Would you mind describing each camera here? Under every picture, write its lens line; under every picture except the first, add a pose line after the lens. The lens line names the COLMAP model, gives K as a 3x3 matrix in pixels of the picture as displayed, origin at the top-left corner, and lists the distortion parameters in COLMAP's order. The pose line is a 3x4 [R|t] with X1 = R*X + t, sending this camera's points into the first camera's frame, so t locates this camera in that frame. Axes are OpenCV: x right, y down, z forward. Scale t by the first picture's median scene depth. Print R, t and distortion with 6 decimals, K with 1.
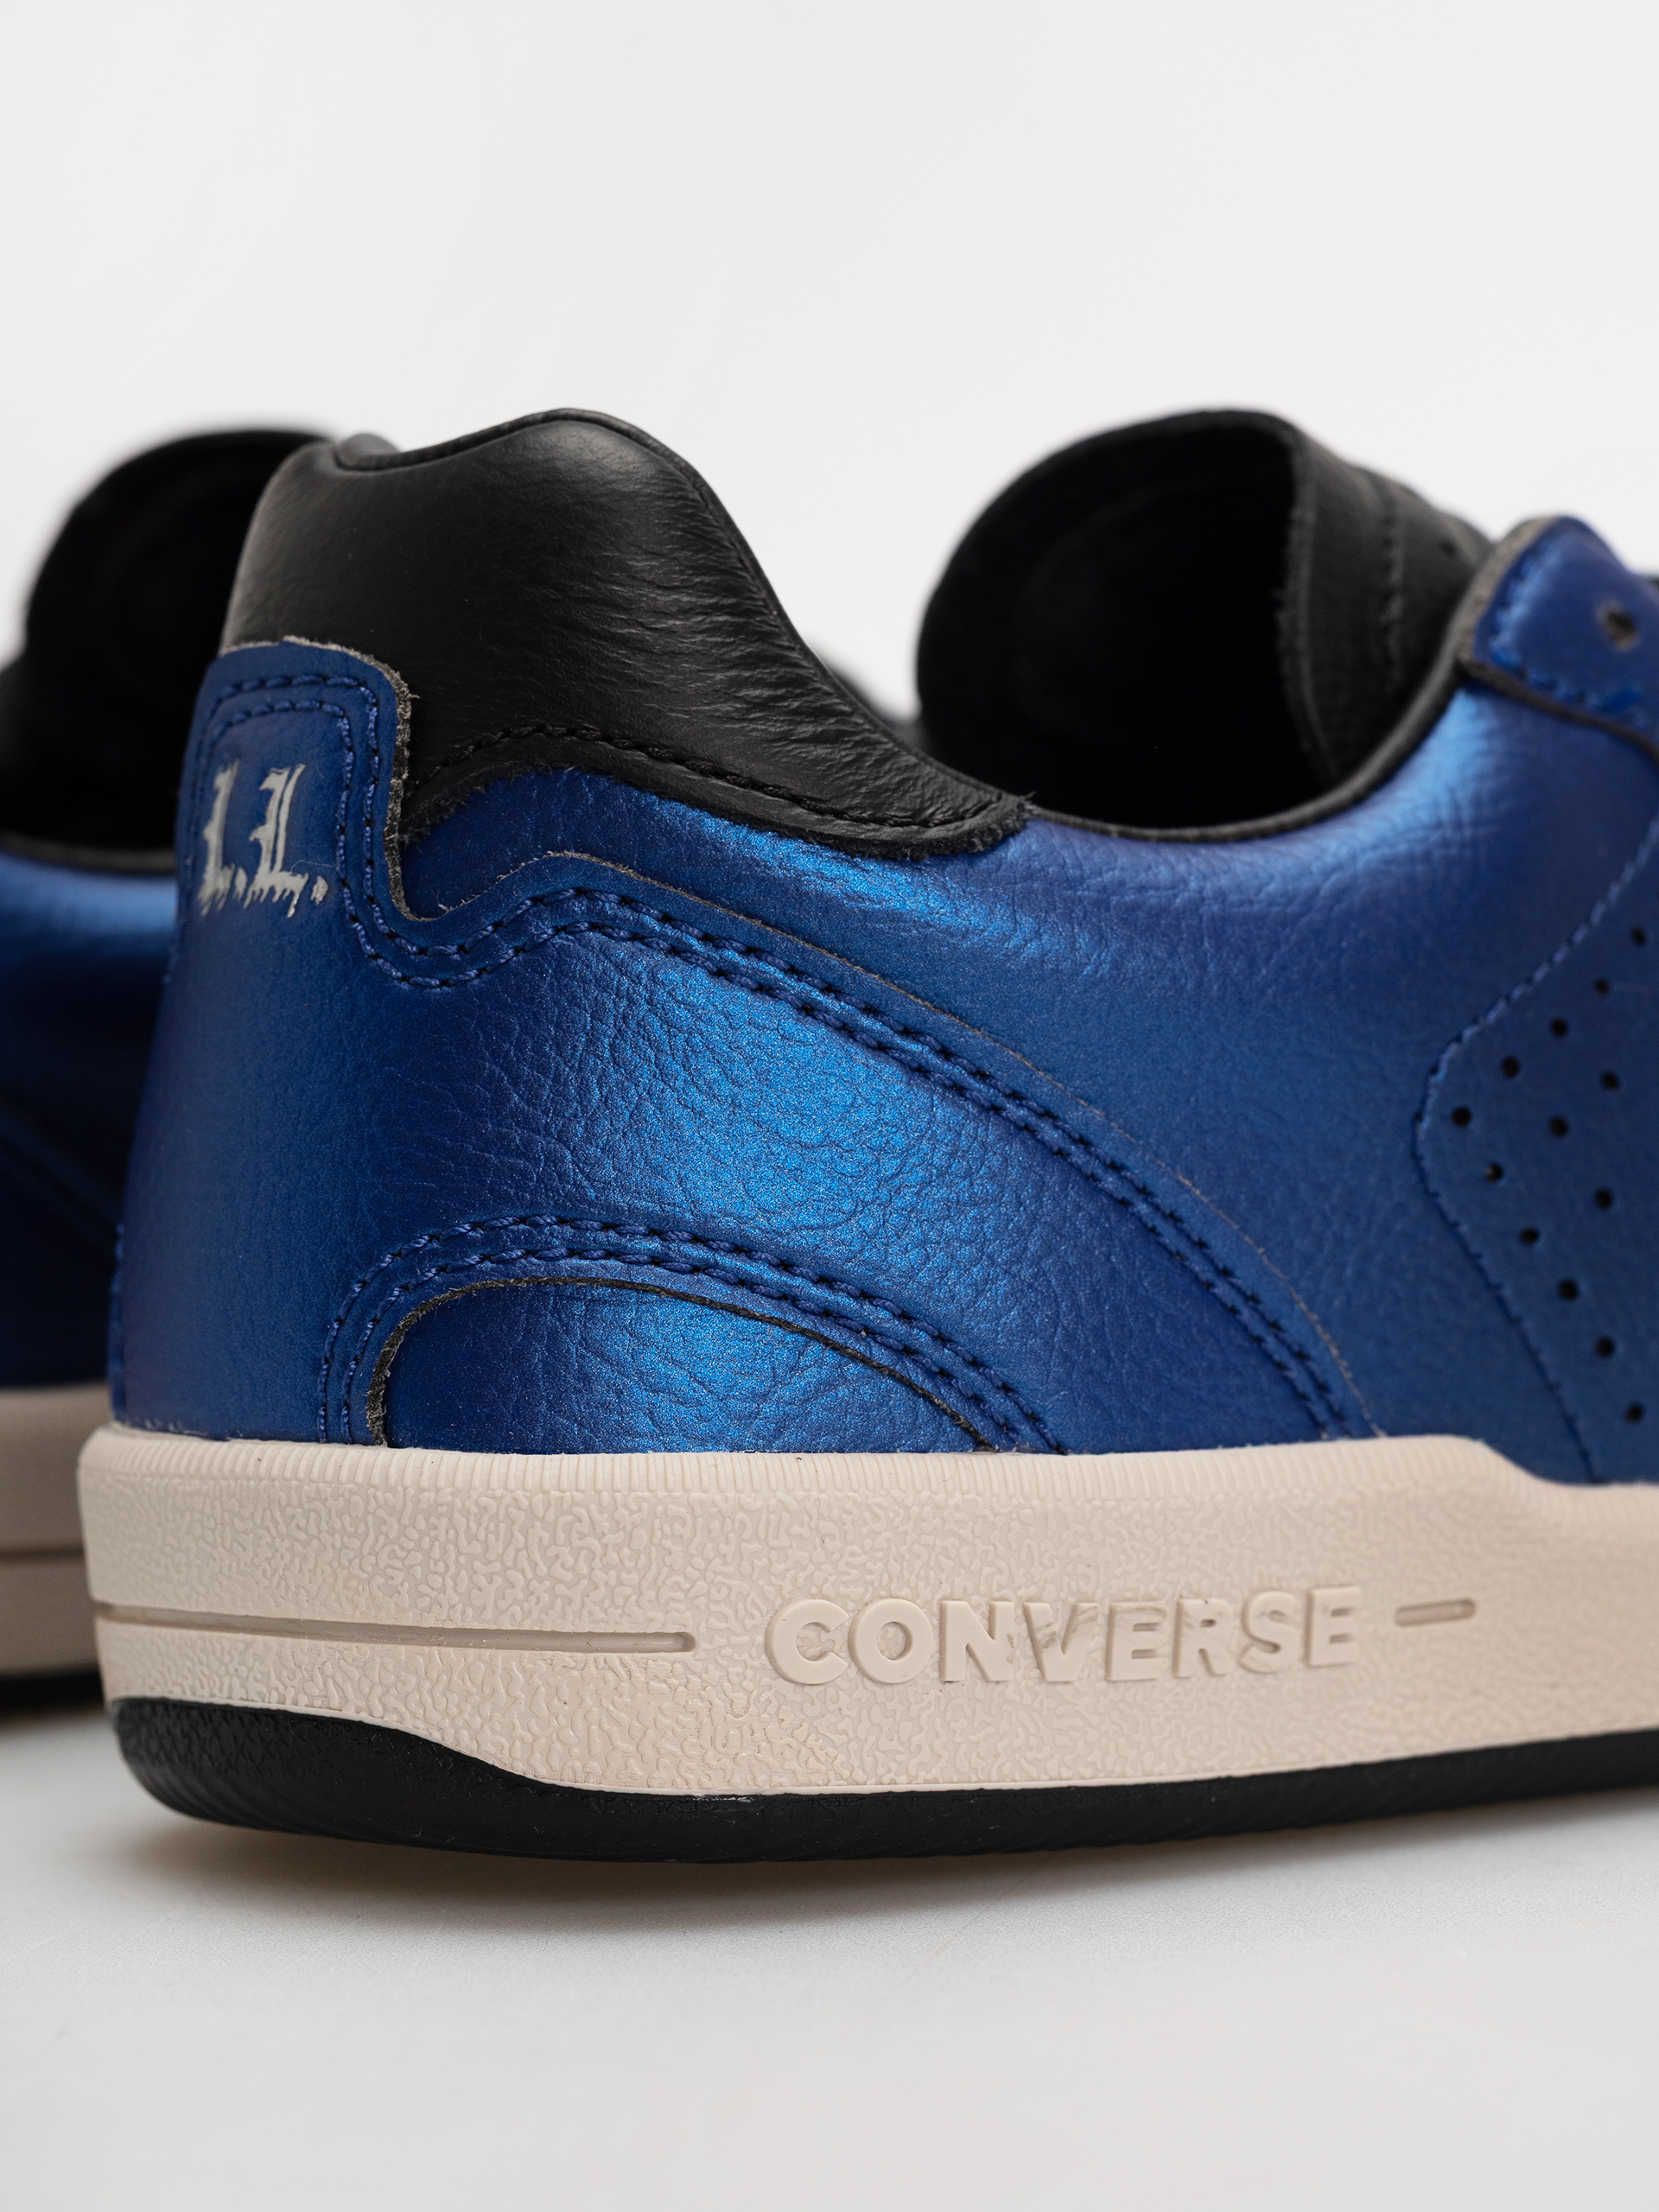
lens RADIAL K [[7937.0, 0, 829.5], [0, 7937.0, 1106.0], [0, 0, 1]] dist [-0.389189, -0.473310]
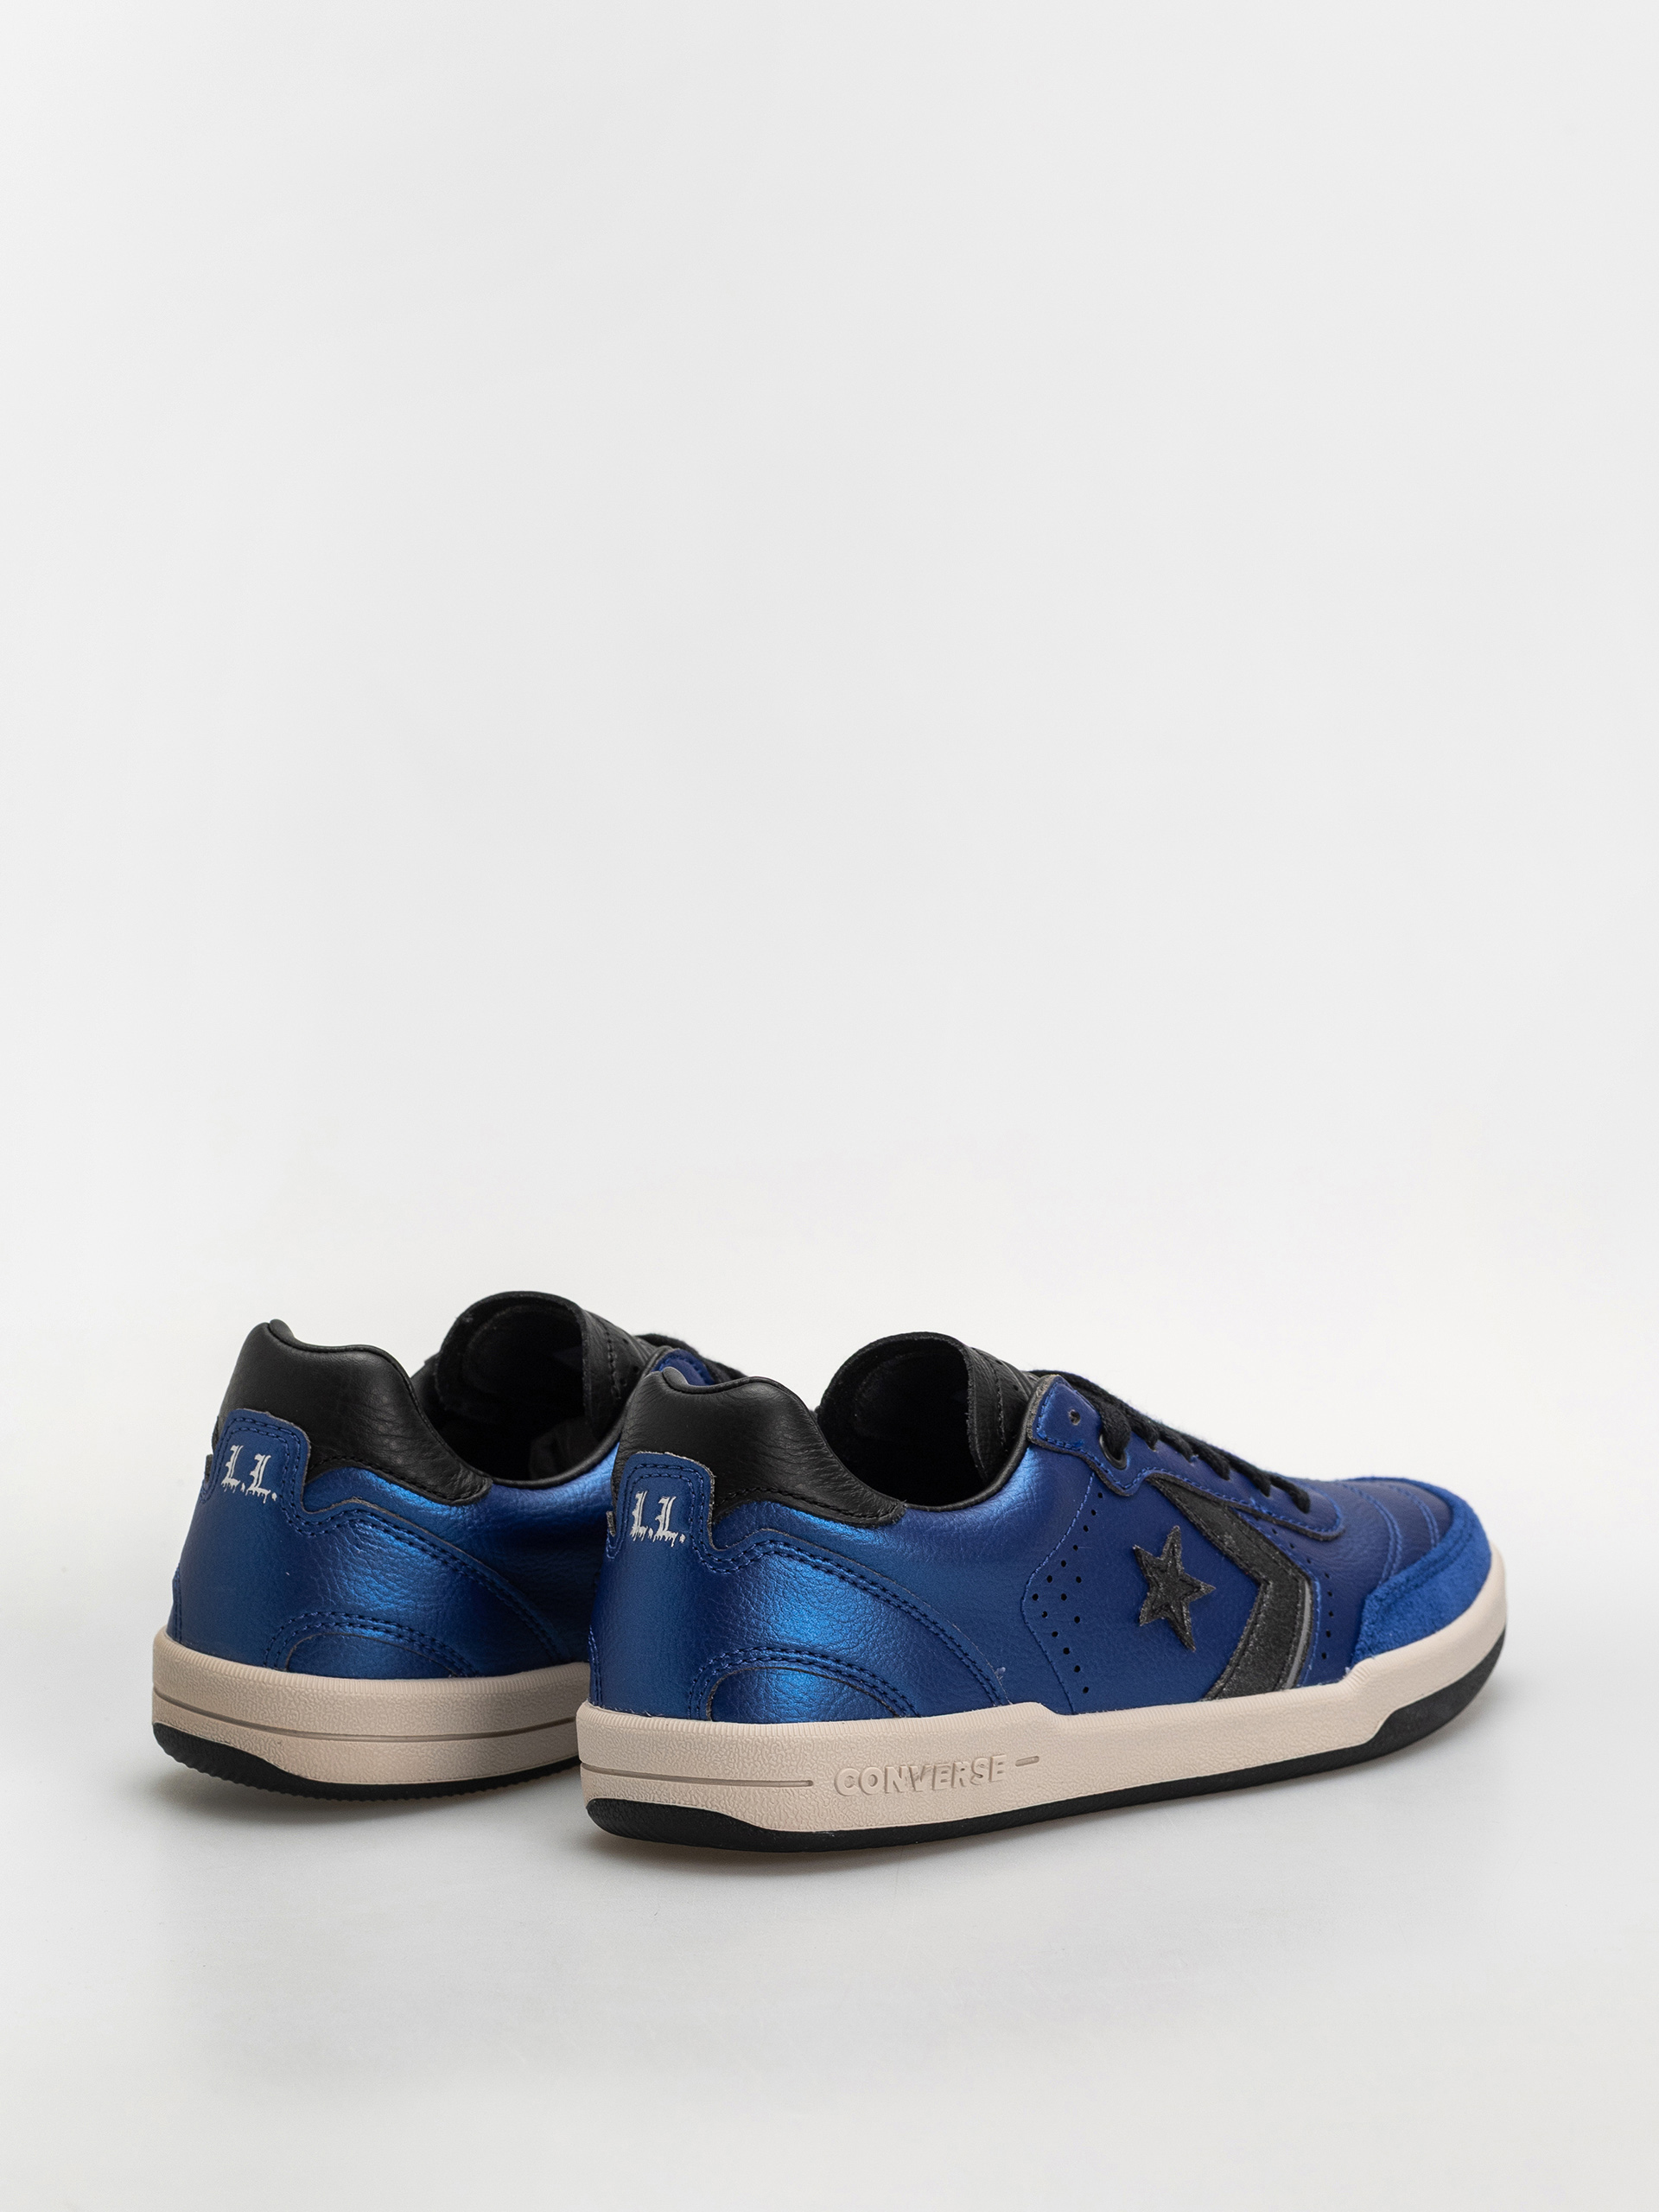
lens RADIAL K [[7937.0, 0, 829.5], [0, 7937.0, 1106.0], [0, 0, 1]] dist [-0.389189, -0.473310]
pose [[0.984128, -0.001200, 0.177457, -0.553881], [-0.007318, 0.998852, 0.047336, -0.340861], [-0.177310, -0.047883, 0.982989, -2.022536]]
